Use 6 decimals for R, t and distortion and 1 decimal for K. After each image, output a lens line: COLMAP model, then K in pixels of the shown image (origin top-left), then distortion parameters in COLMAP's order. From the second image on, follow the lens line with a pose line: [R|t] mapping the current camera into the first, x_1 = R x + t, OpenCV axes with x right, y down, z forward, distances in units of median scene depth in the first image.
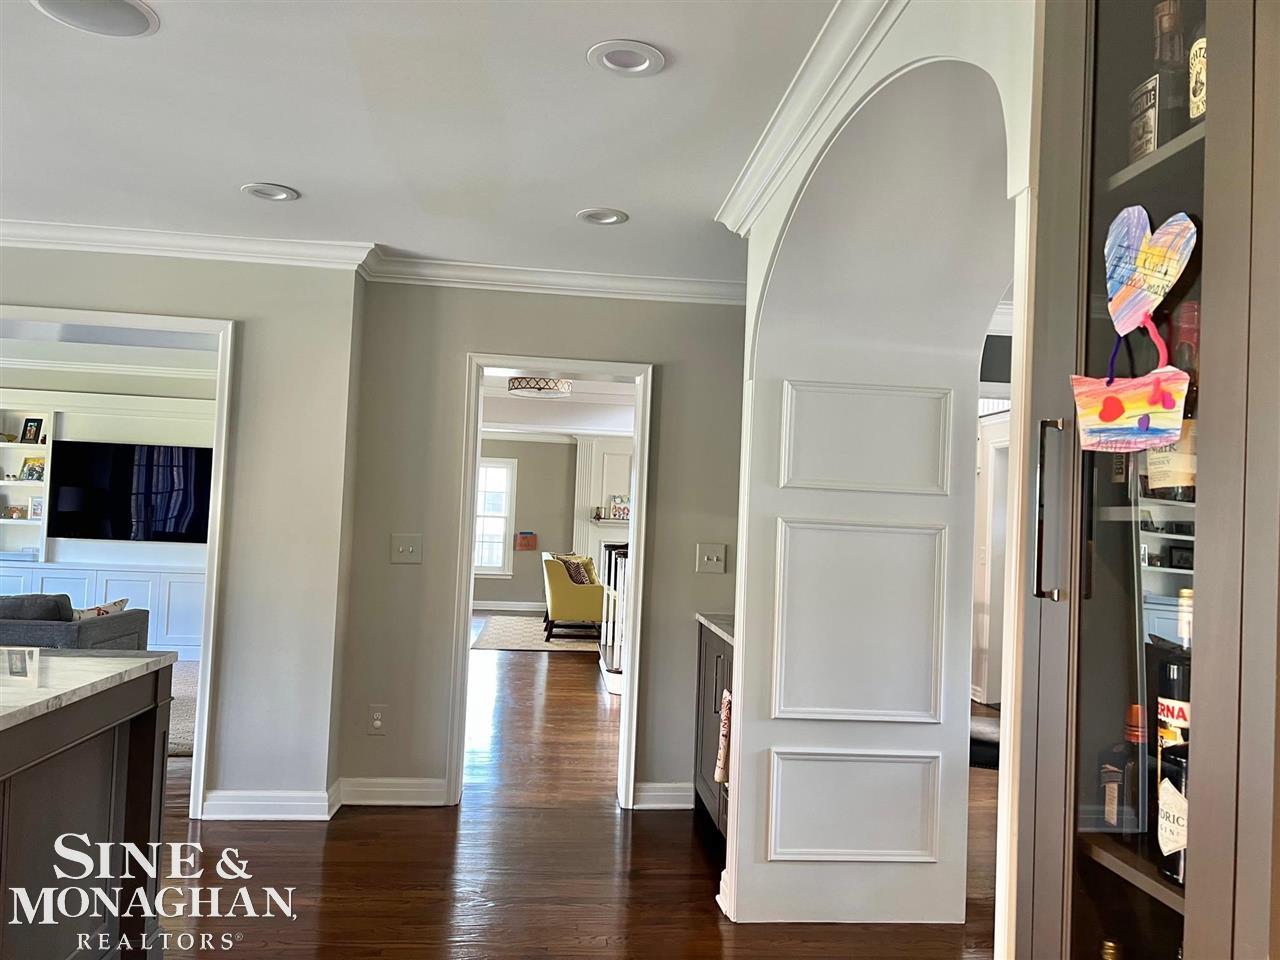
lens RADIAL K [[958.8, 0, 639.5], [0, 958.8, 482.4], [0, 0, 1]] dist [0.023456, -0.016647]
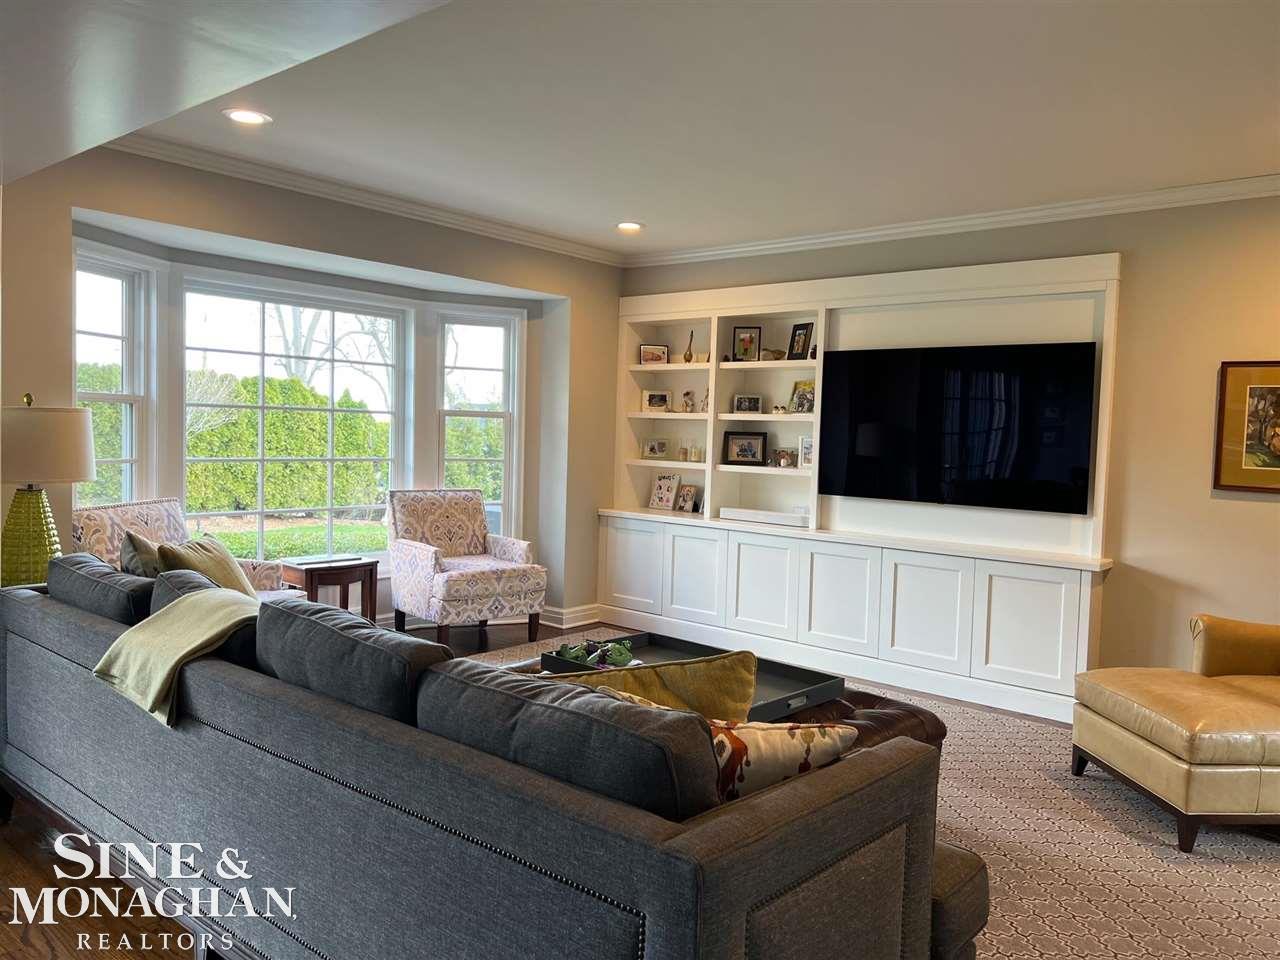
lens RADIAL K [[958.8, 0, 630.8], [0, 958.8, 479.2], [0, 0, 1]] dist [0.023456, -0.016647]
pose [[0.690610, 0.017841, -0.723007, -0.210520], [0.023314, 0.998627, 0.046911, 0.011018], [0.722851, -0.049253, 0.689246, 0.427506]]
